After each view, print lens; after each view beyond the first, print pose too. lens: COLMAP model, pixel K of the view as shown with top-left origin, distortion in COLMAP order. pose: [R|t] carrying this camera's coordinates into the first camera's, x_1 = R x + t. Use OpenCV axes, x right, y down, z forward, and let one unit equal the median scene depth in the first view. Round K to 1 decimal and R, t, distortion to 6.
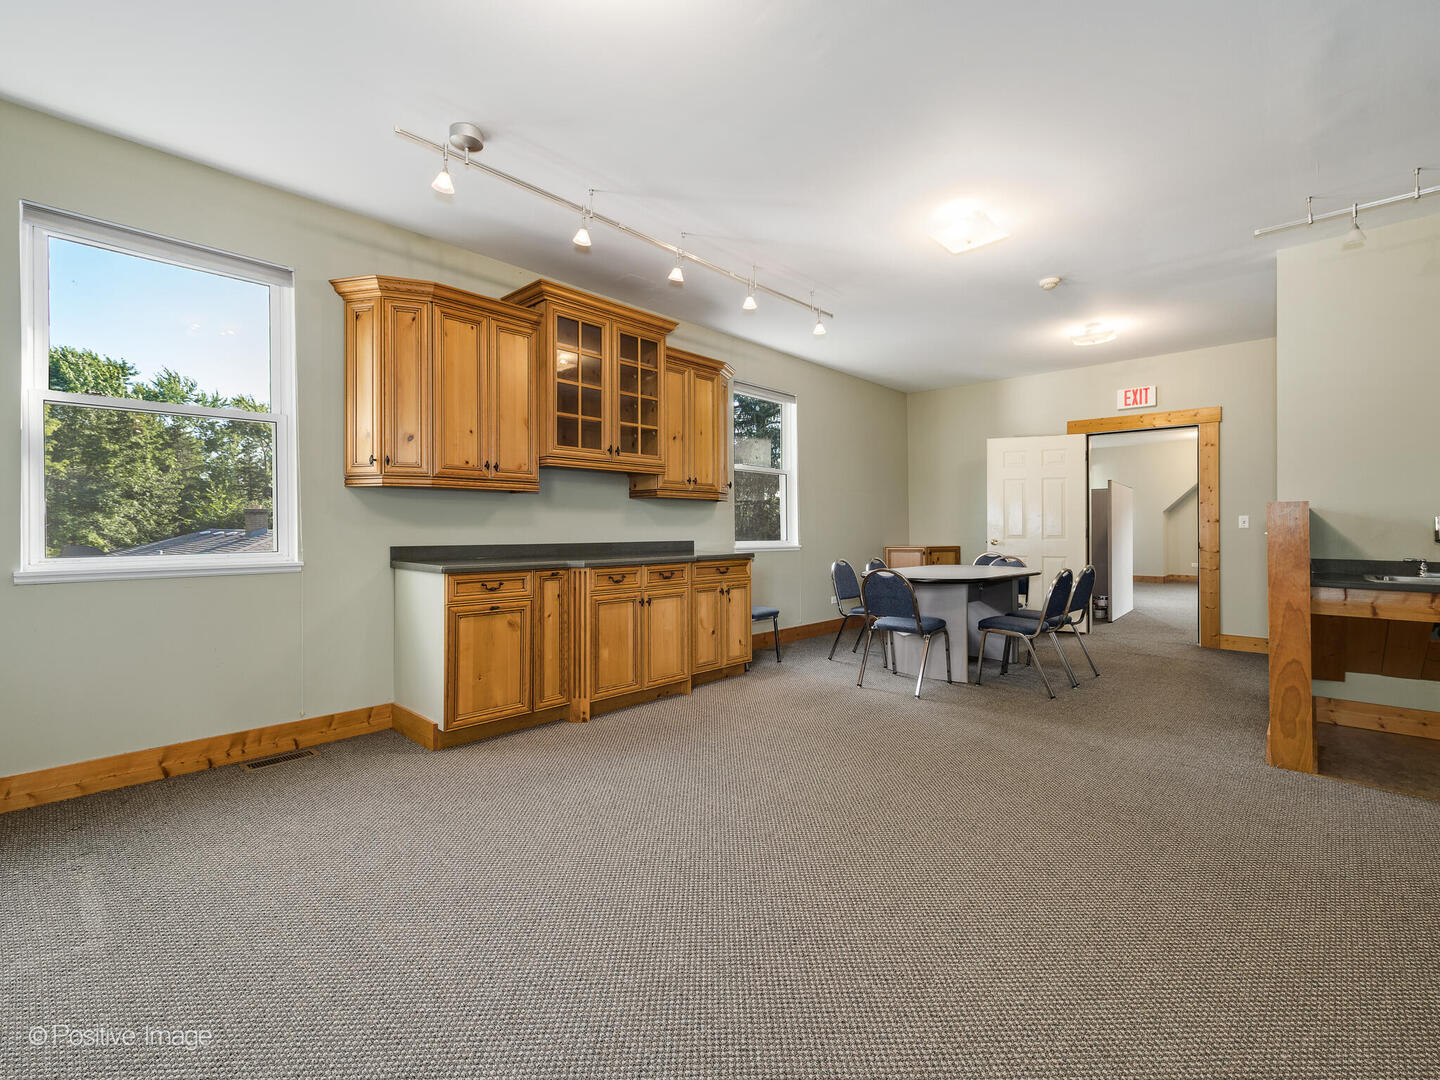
lens RADIAL K [[637.0, 0, 721.2], [0, 637.0, 527.7], [0, 0, 1]] dist [0.010203, 0.000273]
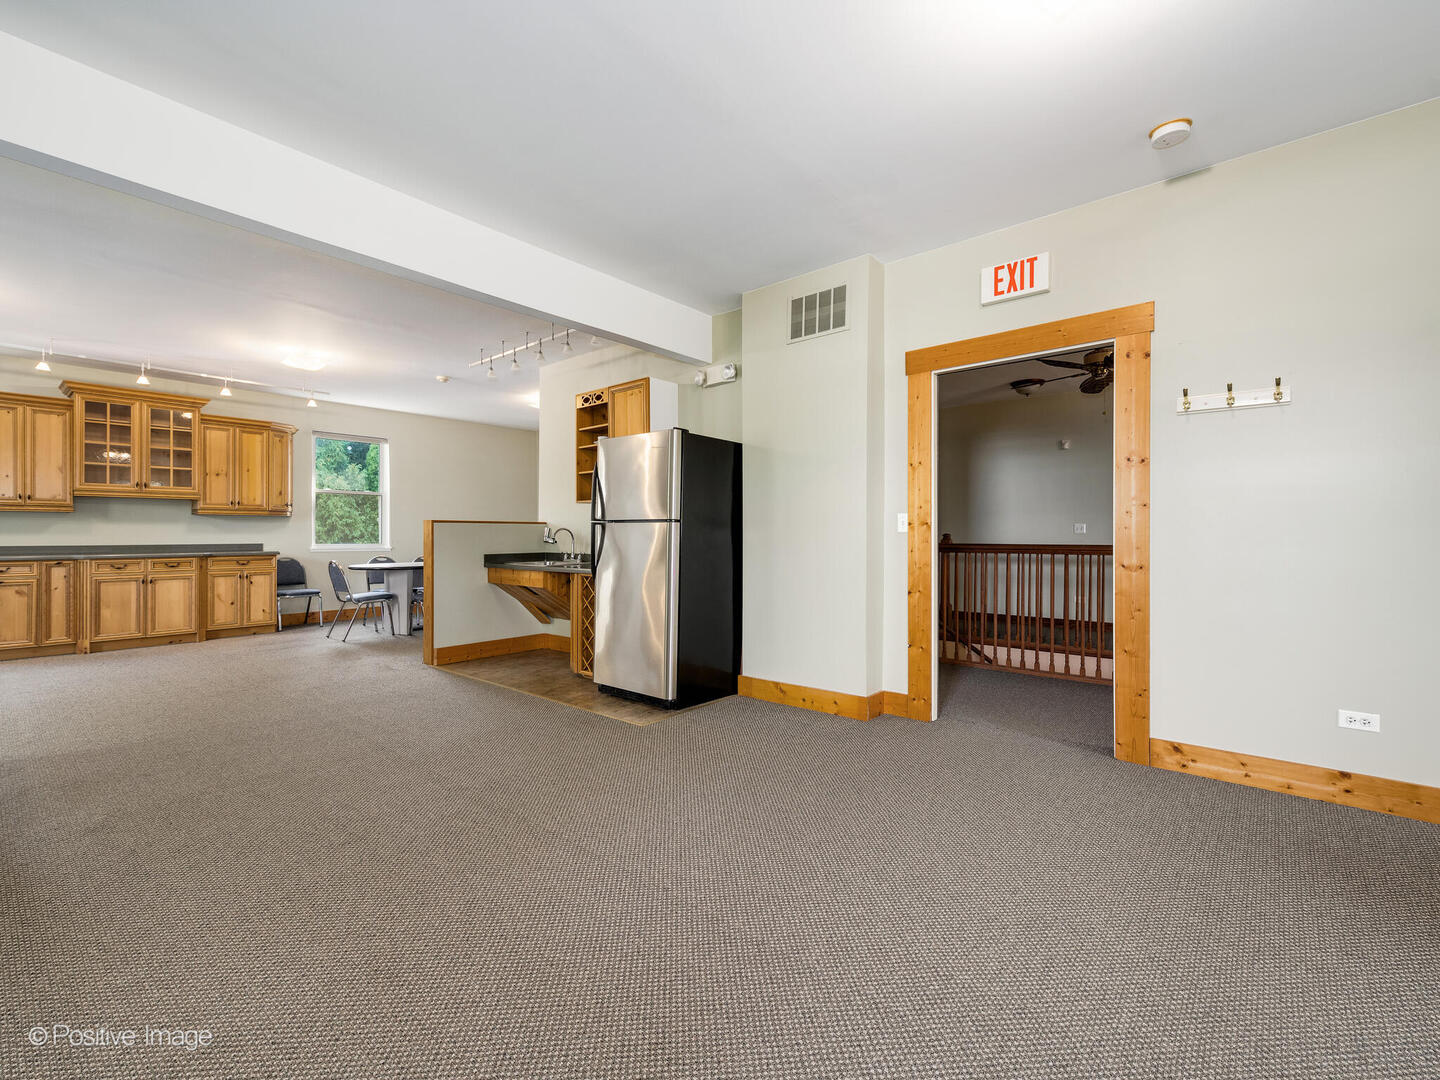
lens RADIAL K [[637.0, 0, 711.3], [0, 637.0, 540.6], [0, 0, 1]] dist [0.010203, 0.000273]
pose [[0.999975, -0.003850, -0.005907, 1.320237], [0.003912, 0.999937, 0.010518, 0.003366], [0.005866, -0.010541, 0.999927, -0.598858]]
